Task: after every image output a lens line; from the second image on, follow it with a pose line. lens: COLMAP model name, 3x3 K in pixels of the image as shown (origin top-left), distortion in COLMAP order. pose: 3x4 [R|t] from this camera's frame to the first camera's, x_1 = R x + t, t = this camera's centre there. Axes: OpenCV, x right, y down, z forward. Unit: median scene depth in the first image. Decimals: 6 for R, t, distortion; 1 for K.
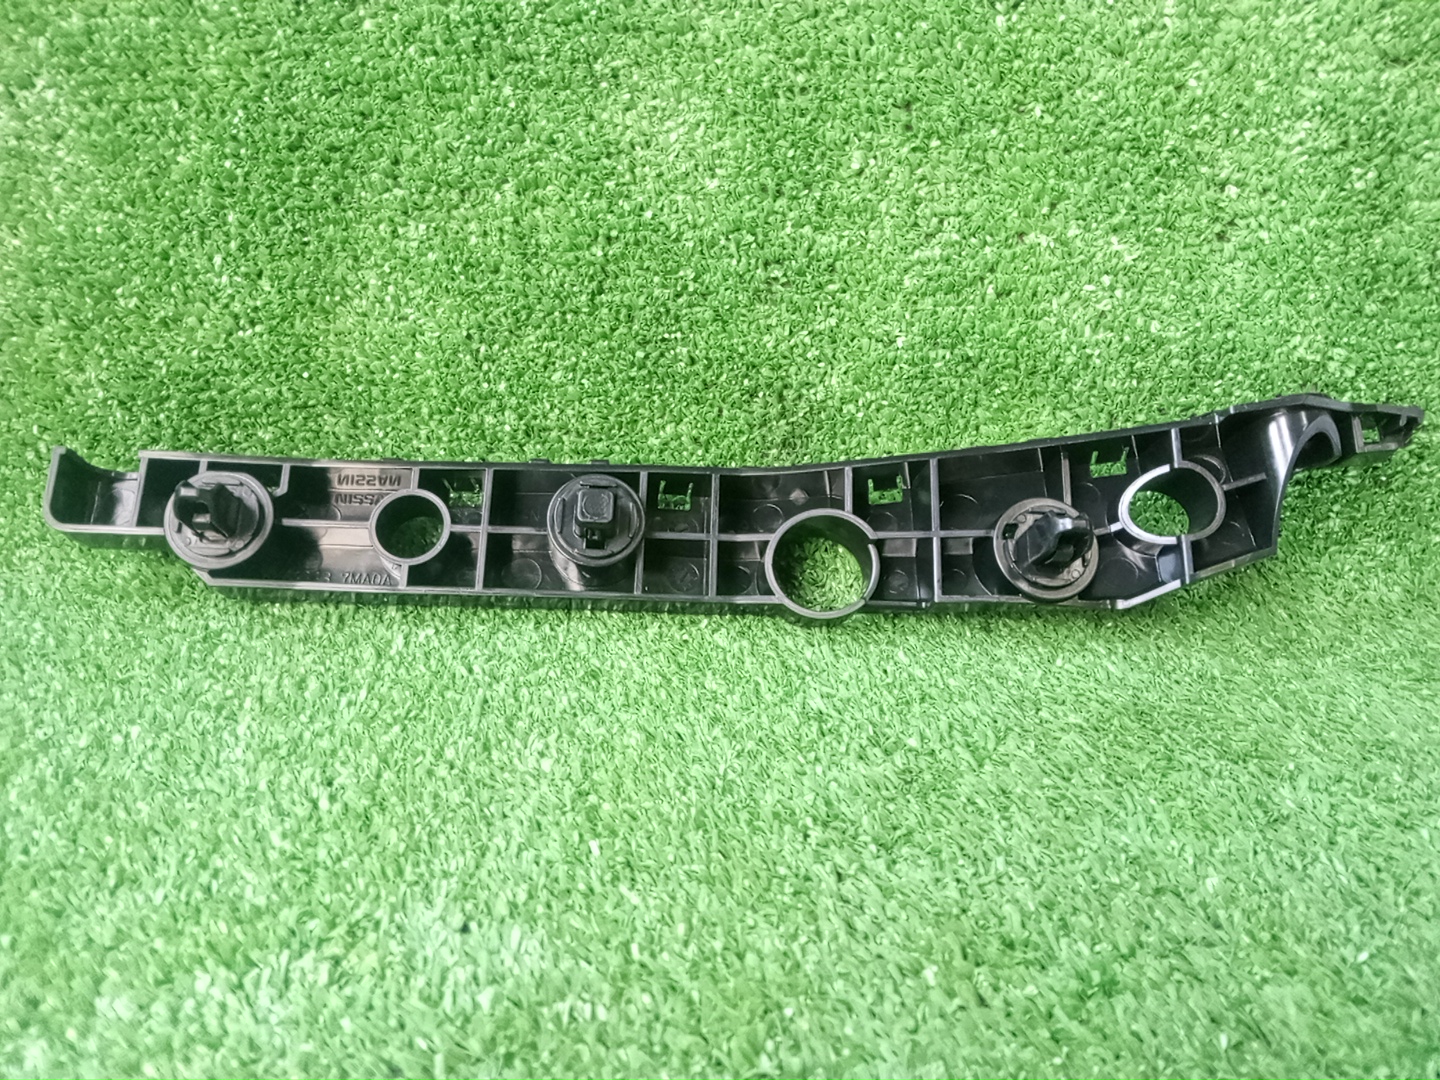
lens RADIAL K [[1114.2, 0, 700.6], [0, 1114.2, 513.4], [0, 0, 1]] dist [0.069300, -0.112019]
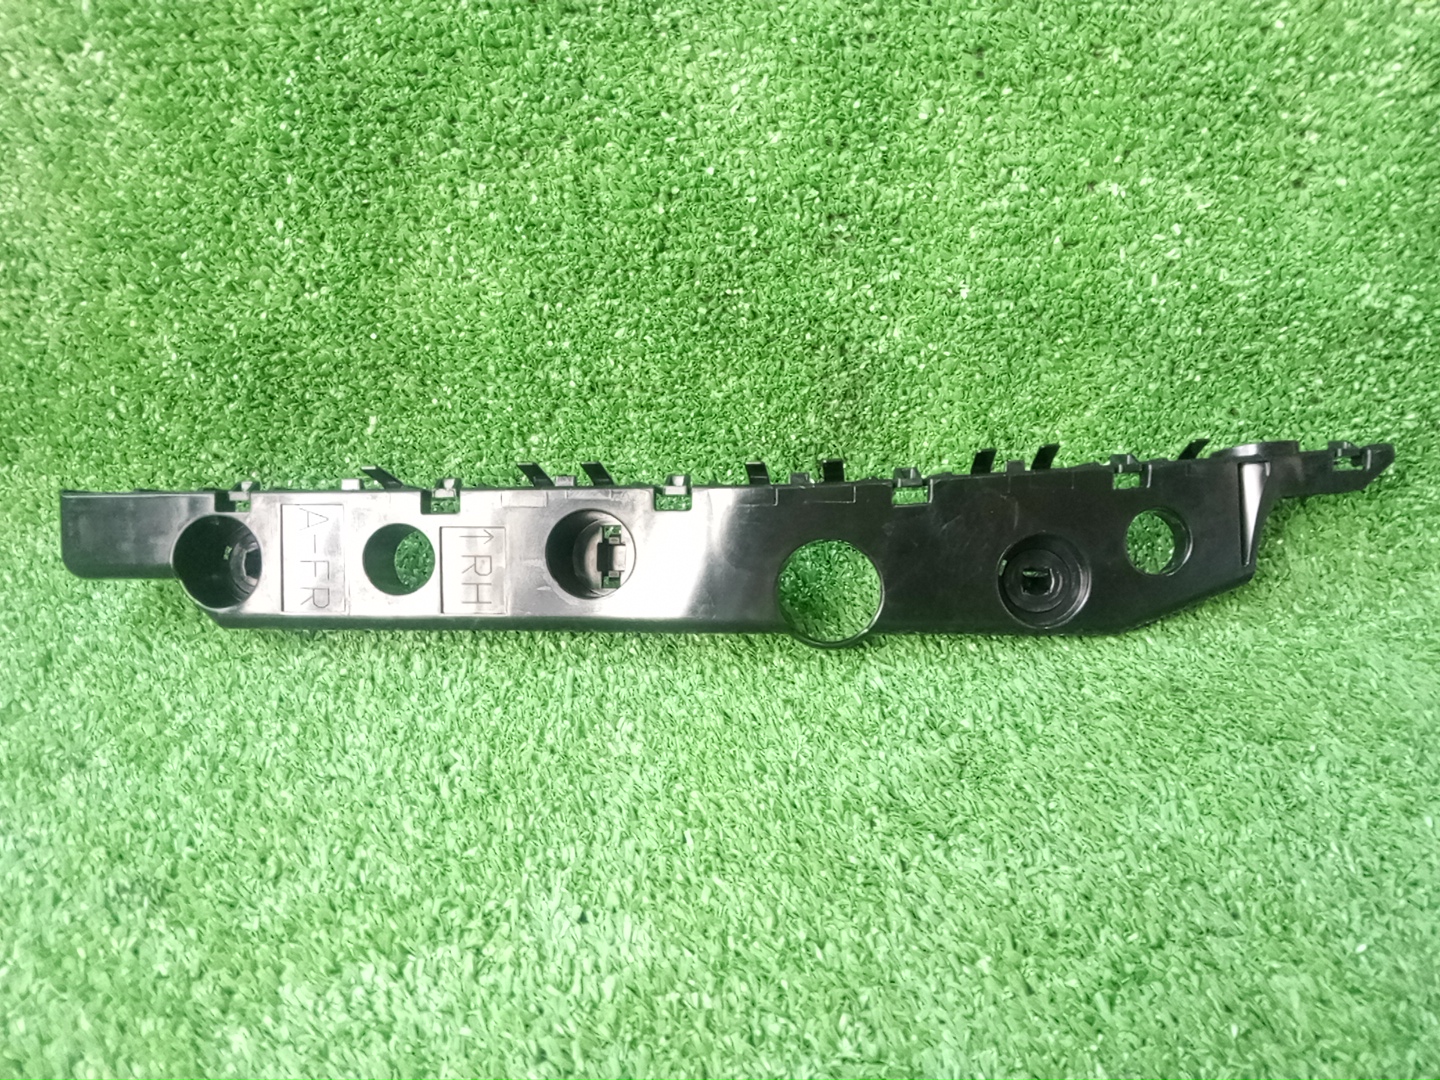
lens RADIAL K [[1114.2, 0, 700.6], [0, 1114.2, 513.4], [0, 0, 1]] dist [0.069300, -0.112019]
pose [[0.999679, -0.012593, -0.022007, -0.037006], [0.016128, 0.985544, 0.168653, -0.135614], [0.019565, -0.168954, 0.985430, -0.020252]]
